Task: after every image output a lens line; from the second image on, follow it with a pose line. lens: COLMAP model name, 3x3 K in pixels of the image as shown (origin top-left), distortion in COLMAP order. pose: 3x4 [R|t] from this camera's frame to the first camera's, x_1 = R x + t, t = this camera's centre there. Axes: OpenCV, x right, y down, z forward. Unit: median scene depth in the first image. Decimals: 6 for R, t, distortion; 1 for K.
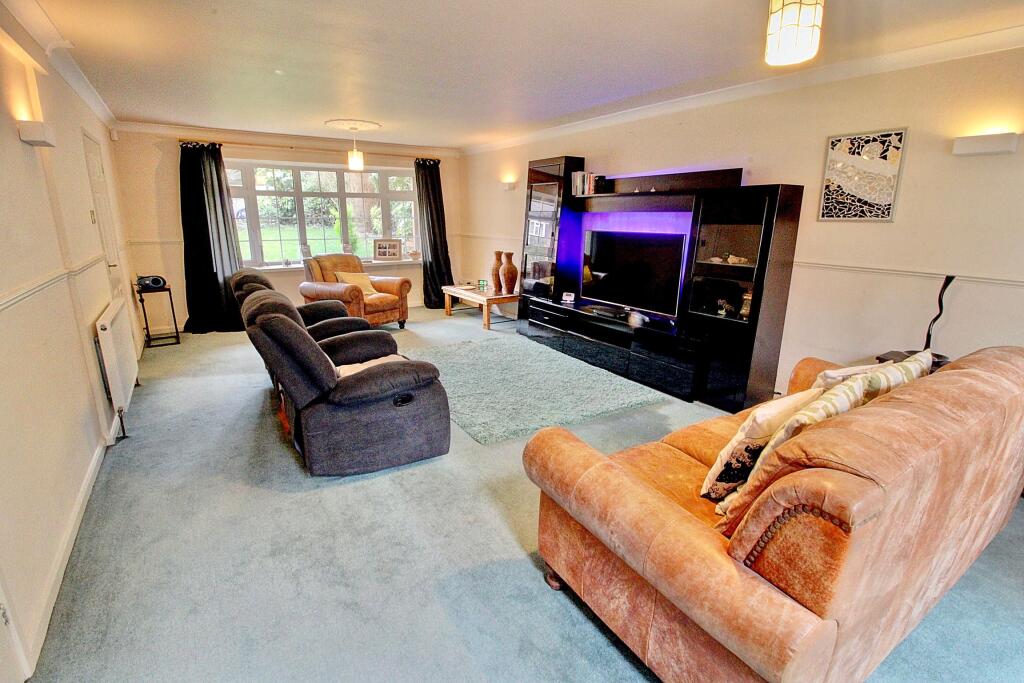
lens RADIAL K [[476.6, 0, 506.5], [0, 476.6, 334.6], [0, 0, 1]] dist [0.000199, -0.011560]
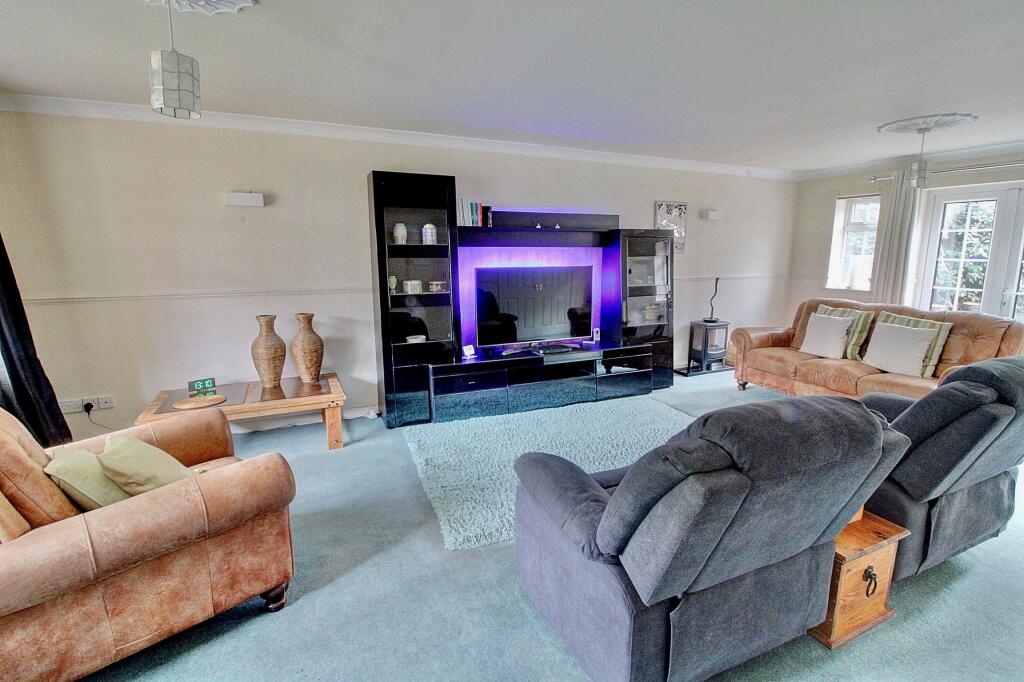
lens RADIAL K [[476.6, 0, 506.5], [0, 476.6, 334.1], [0, 0, 1]] dist [0.000199, -0.011560]
pose [[0.150887, -0.158991, 0.975682, -0.847422], [0.250912, 0.960820, 0.117766, -0.244572], [-0.956178, 0.227041, 0.184867, 1.045515]]
